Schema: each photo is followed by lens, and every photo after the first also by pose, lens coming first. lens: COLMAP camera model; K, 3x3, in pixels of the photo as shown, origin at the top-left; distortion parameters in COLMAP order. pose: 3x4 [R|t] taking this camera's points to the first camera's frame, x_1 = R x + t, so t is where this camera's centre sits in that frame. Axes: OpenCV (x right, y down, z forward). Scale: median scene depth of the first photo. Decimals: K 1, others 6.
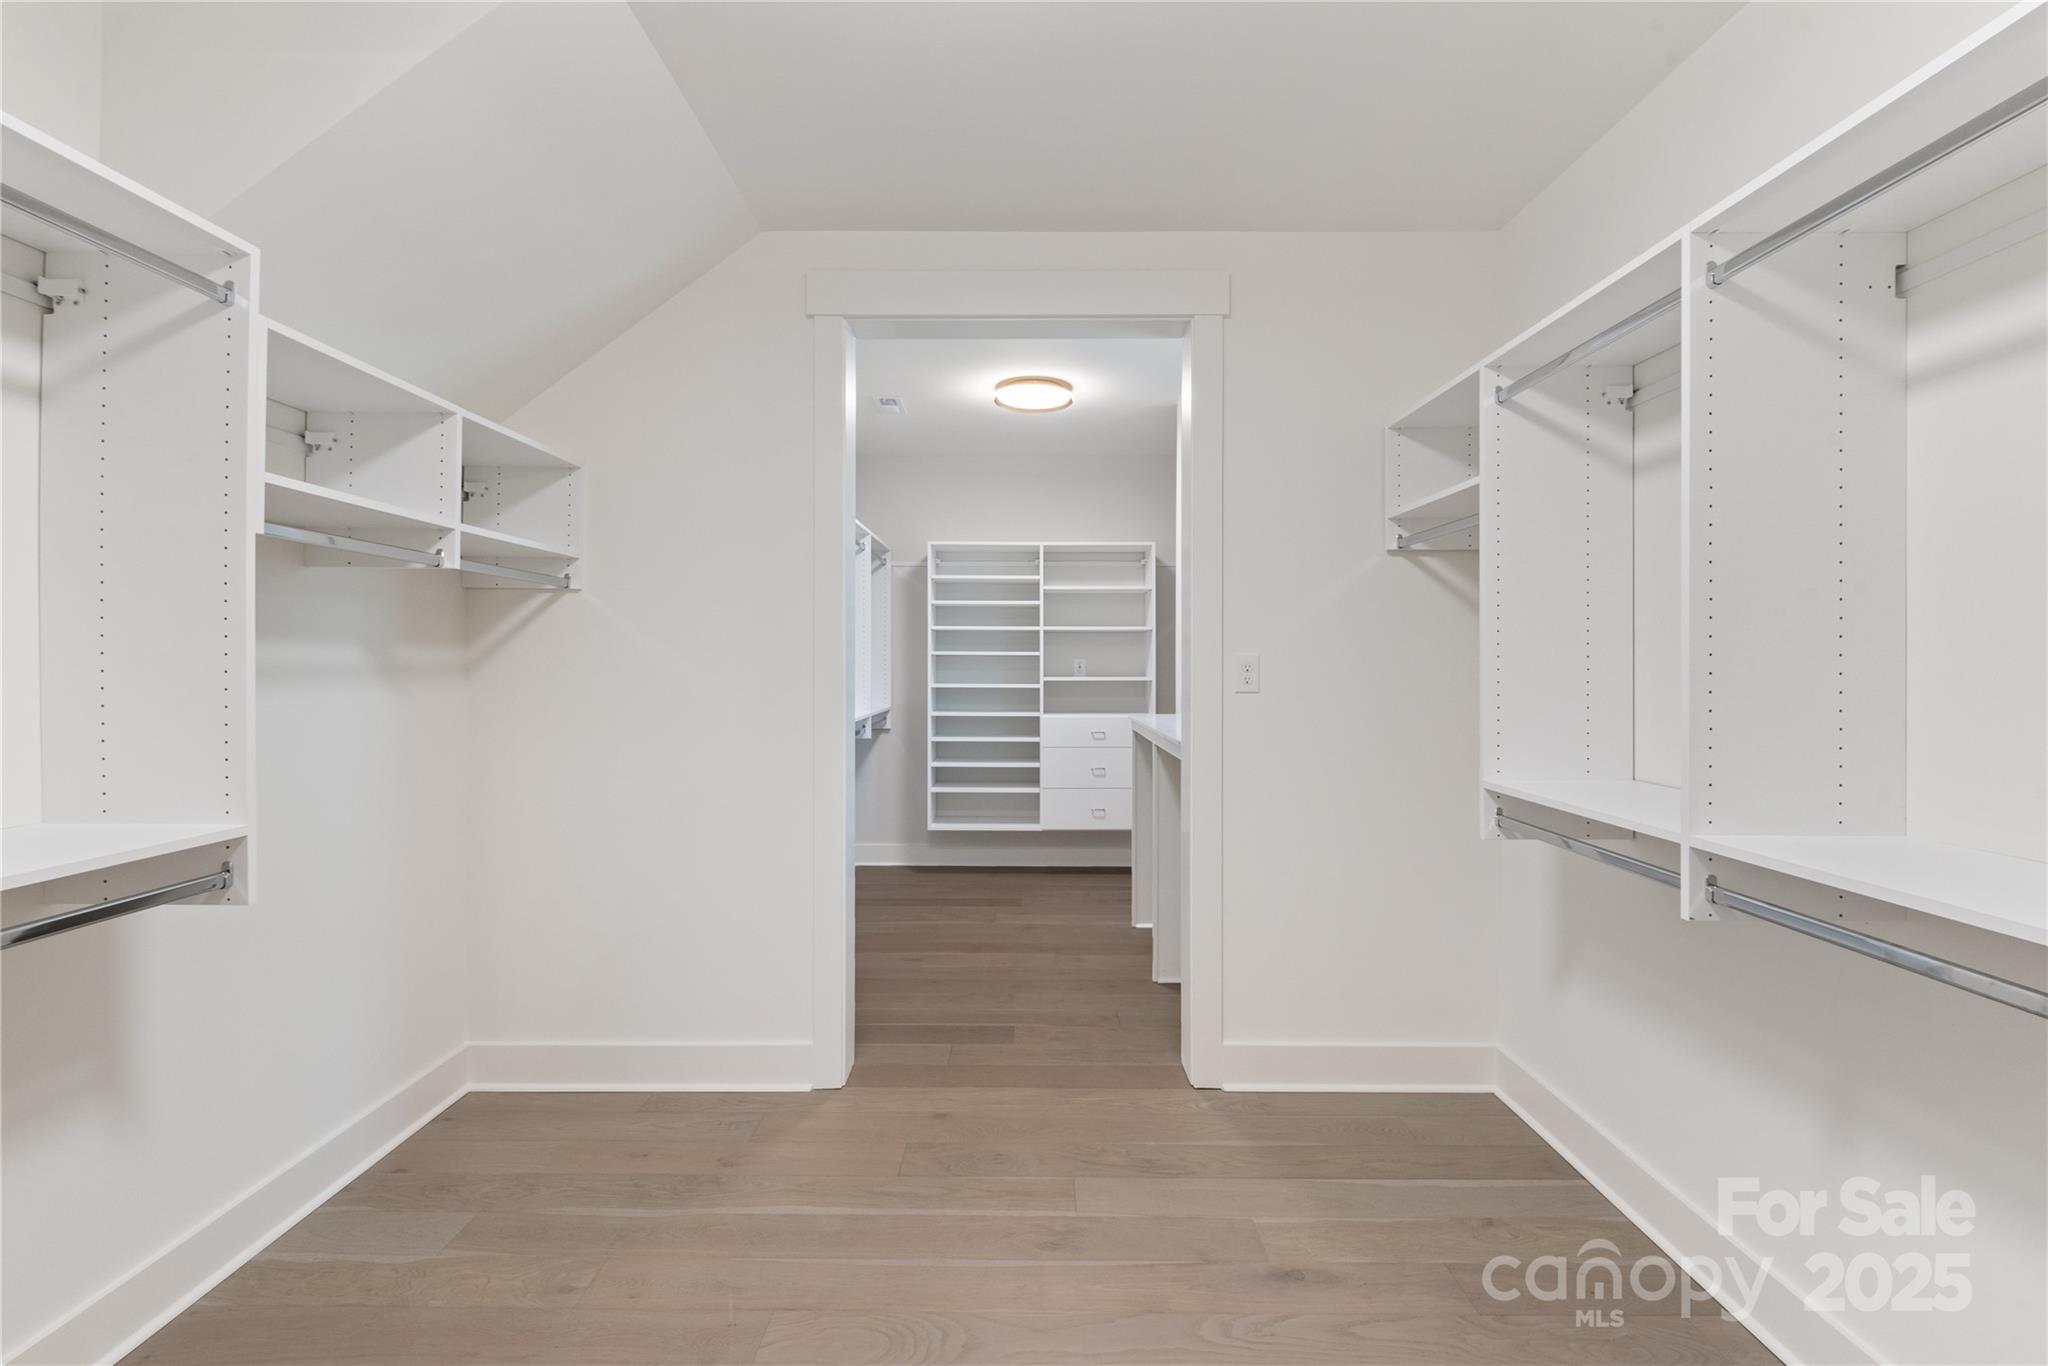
lens RADIAL K [[908.6, 0, 1022.3], [0, 908.6, 659.1], [0, 0, 1]] dist [0.001104, -0.001018]
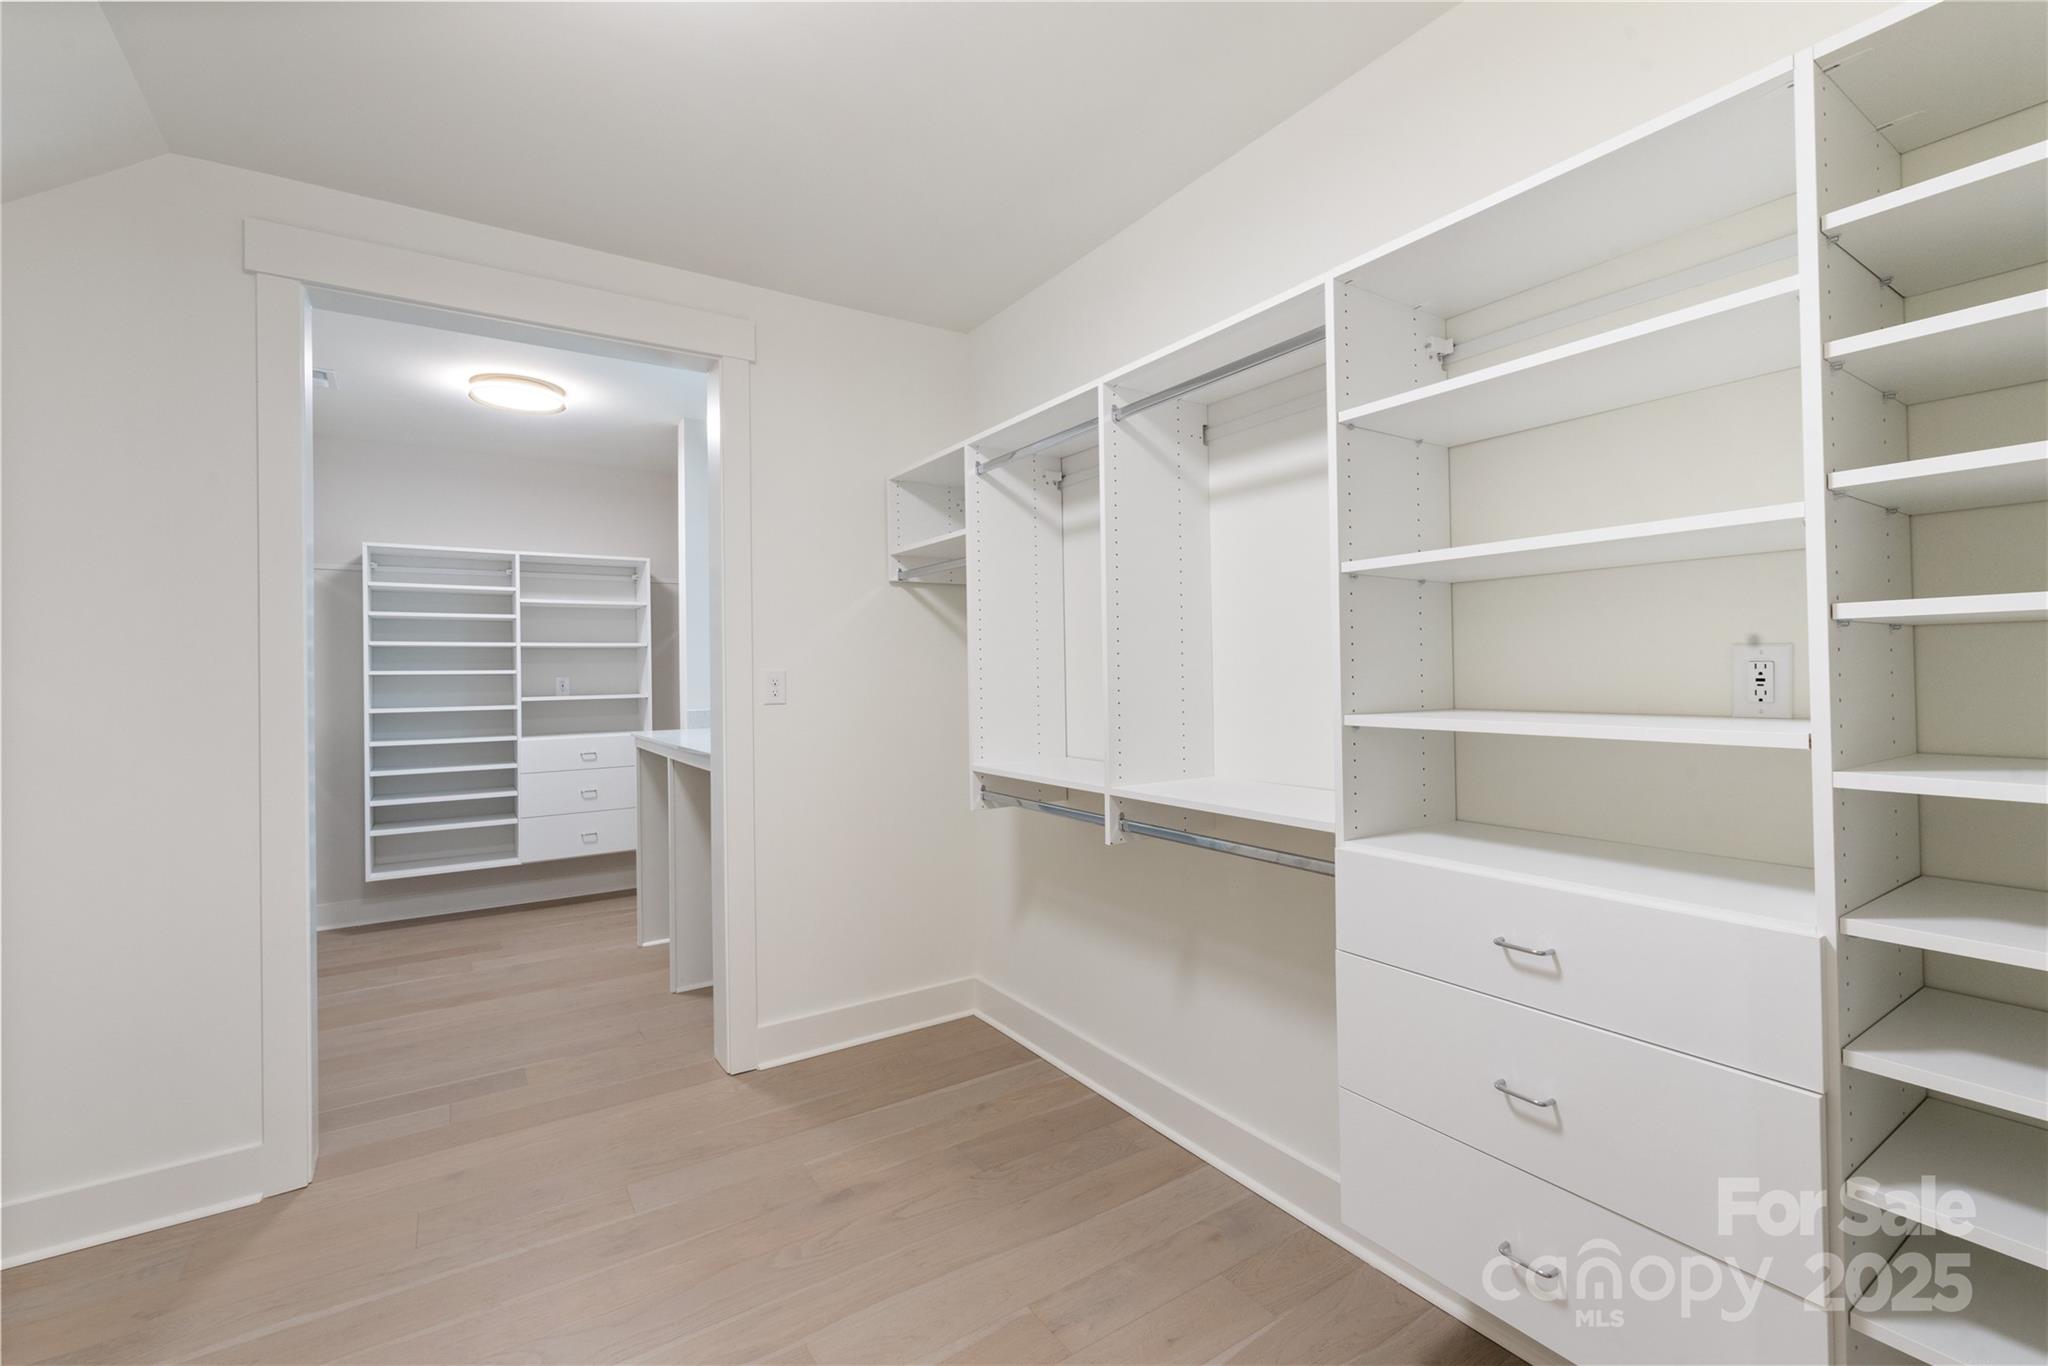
lens RADIAL K [[908.6, 0, 1022.3], [0, 908.6, 659.1], [0, 0, 1]] dist [0.001104, -0.001018]
pose [[0.831972, -0.005877, 0.554787, -0.101029], [0.015202, 0.999810, -0.012206, 0.000024], [-0.554610, 0.018589, 0.831903, -0.078455]]
